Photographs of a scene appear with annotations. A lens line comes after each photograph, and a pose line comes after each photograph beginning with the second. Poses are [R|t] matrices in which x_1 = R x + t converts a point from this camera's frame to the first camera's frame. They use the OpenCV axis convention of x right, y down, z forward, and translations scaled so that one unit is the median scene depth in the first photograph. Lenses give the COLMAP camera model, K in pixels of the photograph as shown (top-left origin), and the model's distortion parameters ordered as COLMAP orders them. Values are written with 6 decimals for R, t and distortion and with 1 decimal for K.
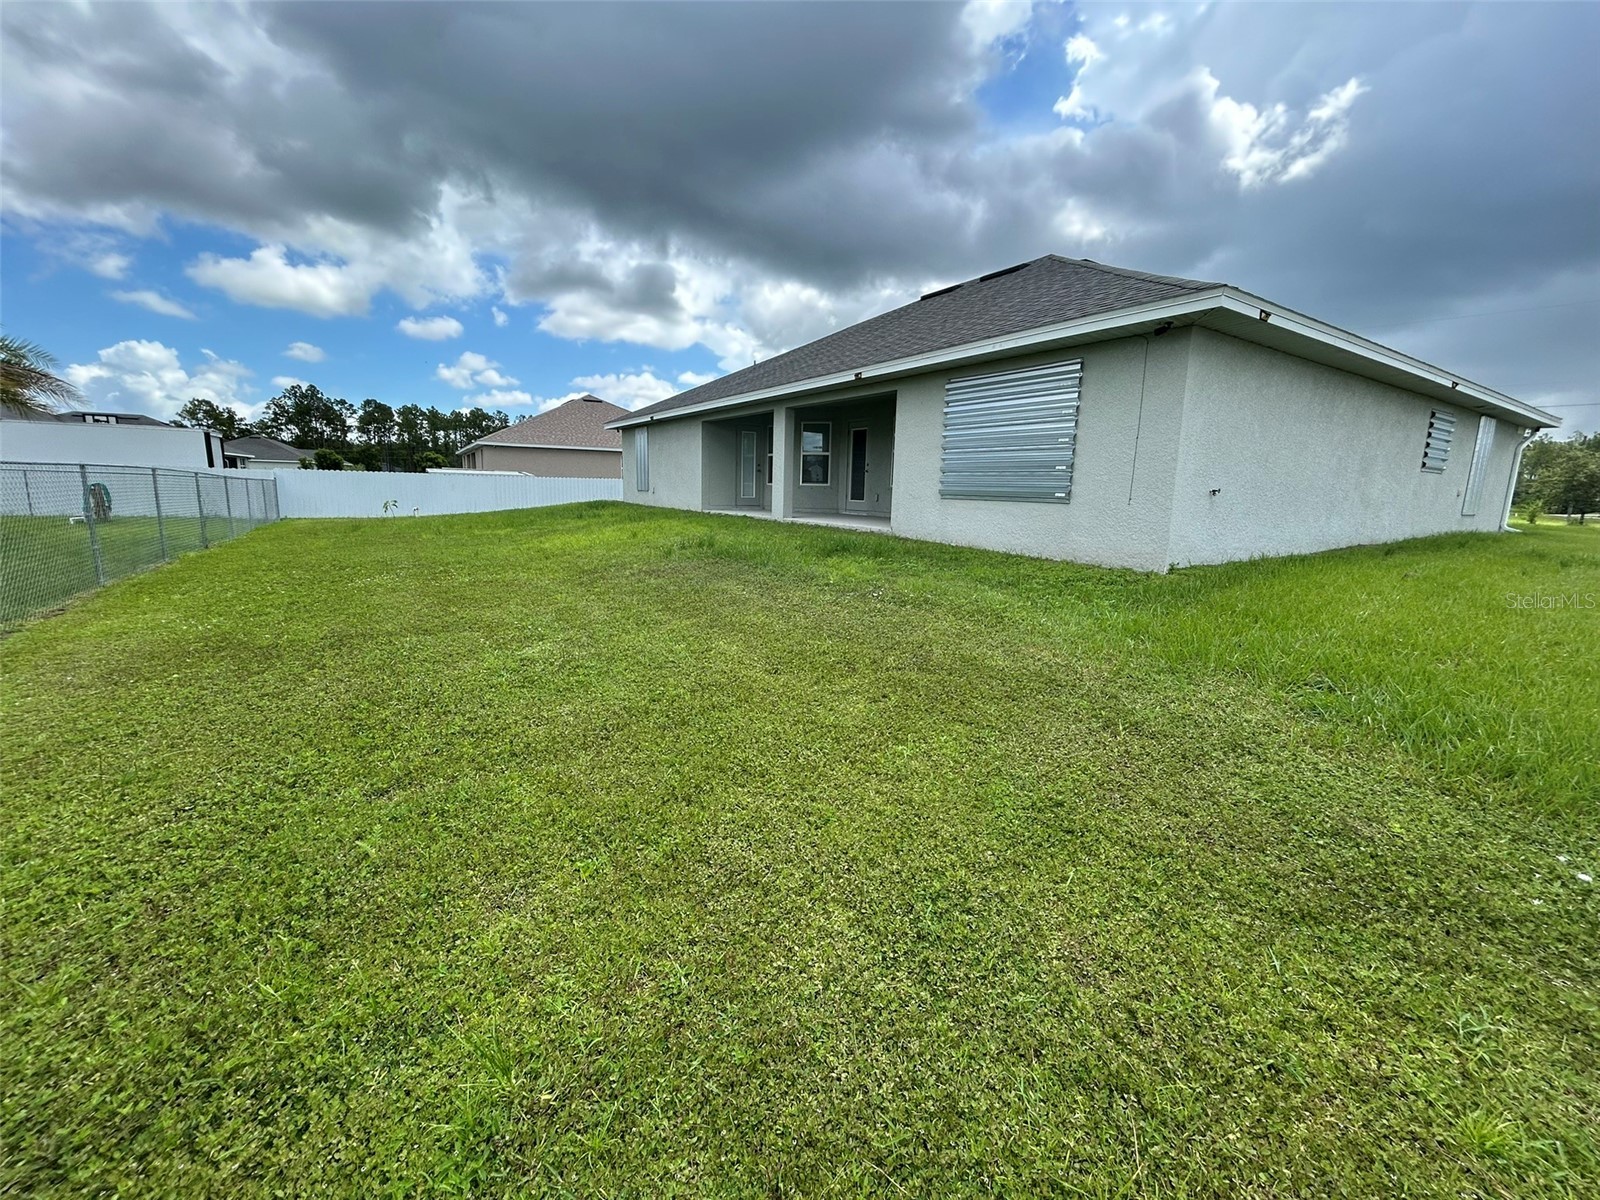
lens RADIAL K [[644.2, 0, 799.1], [0, 644.2, 597.4], [0, 0, 1]] dist [0.002061, 0.000325]
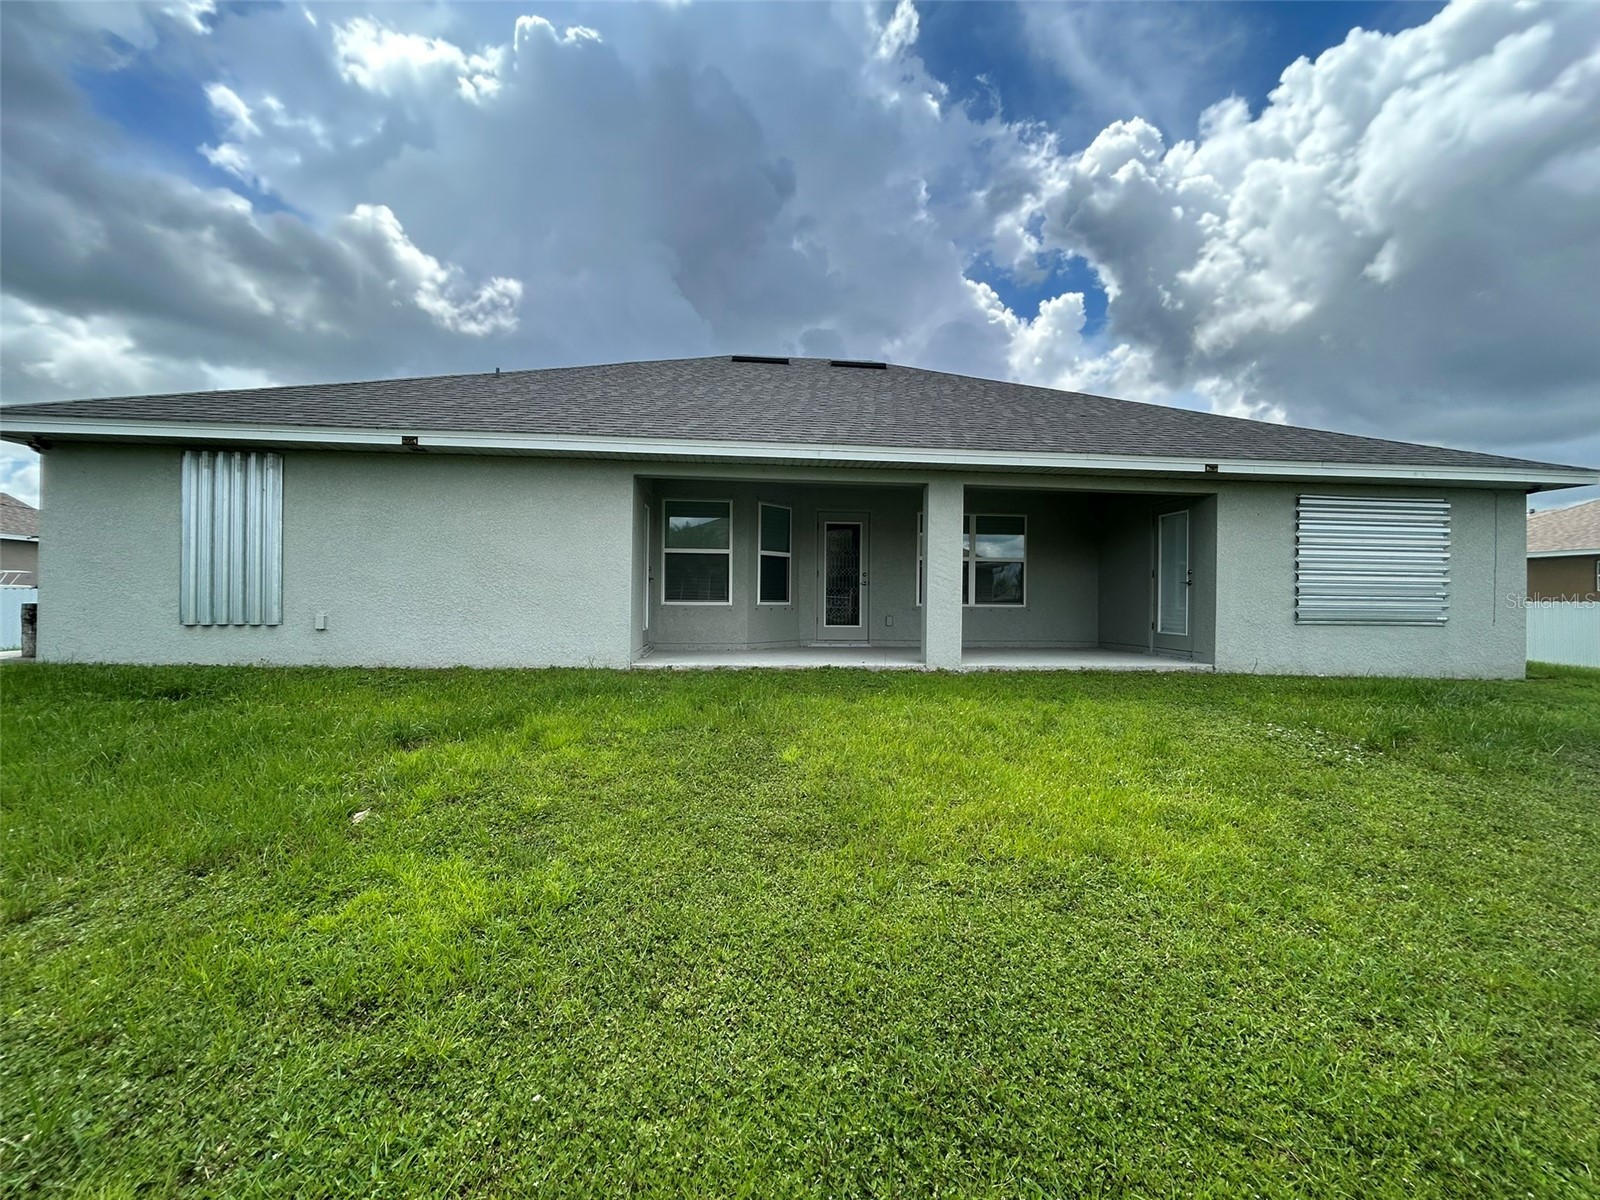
lens RADIAL K [[644.2, 0, 799.1], [0, 644.2, 597.4], [0, 0, 1]] dist [0.002061, 0.000325]
pose [[0.437642, -0.000803, 0.899149, -0.467791], [0.146163, 0.986762, -0.070261, -0.125320], [-0.887190, 0.162172, 0.431966, 0.666909]]
